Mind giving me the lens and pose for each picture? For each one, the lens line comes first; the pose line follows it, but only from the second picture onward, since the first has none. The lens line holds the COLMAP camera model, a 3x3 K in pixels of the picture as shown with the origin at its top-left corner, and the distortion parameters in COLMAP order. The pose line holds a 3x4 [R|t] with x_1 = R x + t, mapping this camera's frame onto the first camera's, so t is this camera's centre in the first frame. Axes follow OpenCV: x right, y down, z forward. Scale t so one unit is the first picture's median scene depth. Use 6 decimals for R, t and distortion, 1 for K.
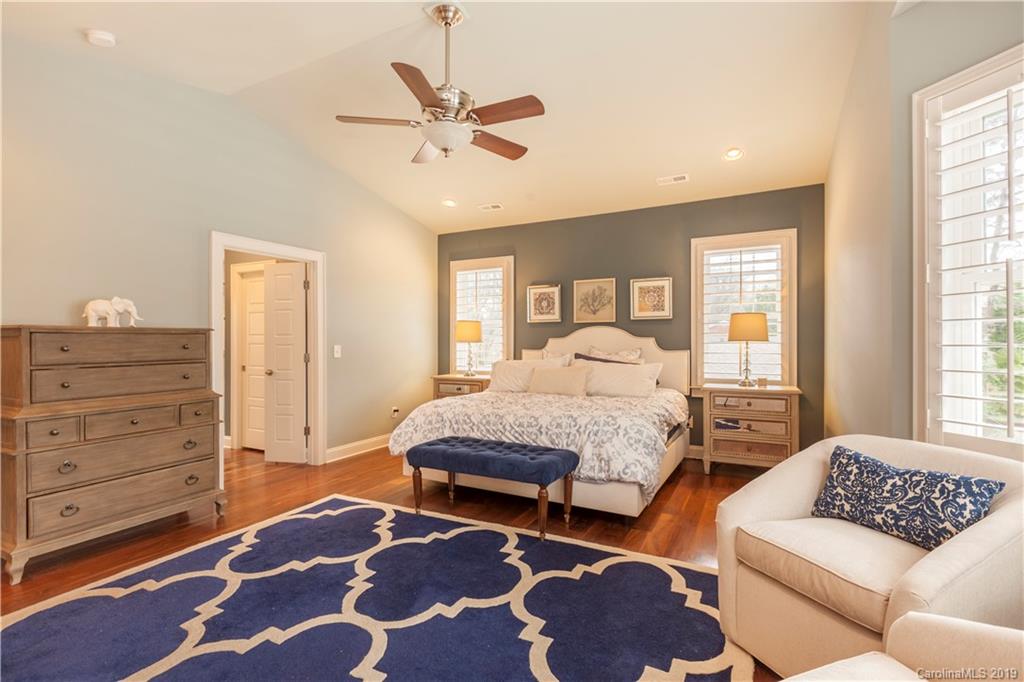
lens RADIAL K [[467.2, 0, 517.2], [0, 467.2, 346.8], [0, 0, 1]] dist [-0.001933, 0.000659]
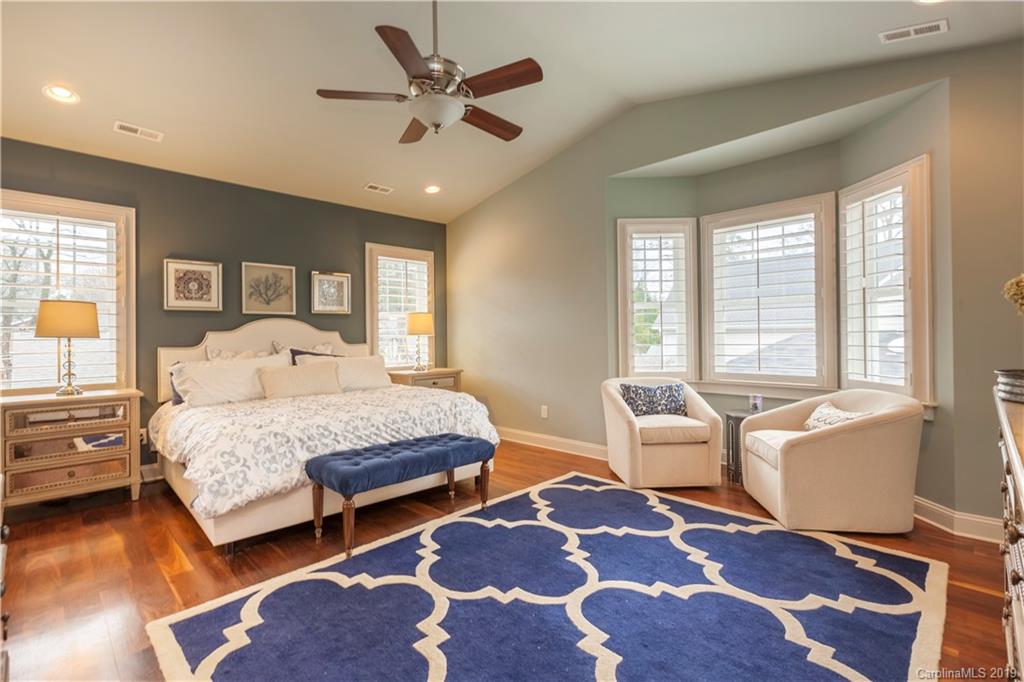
lens RADIAL K [[467.2, 0, 515.9], [0, 467.2, 332.3], [0, 0, 1]] dist [-0.001933, 0.000659]
pose [[0.307212, 0.005092, 0.951627, -0.759282], [0.017618, 0.999784, -0.011037, 0.000040], [-0.951478, 0.020156, 0.307056, 0.435537]]
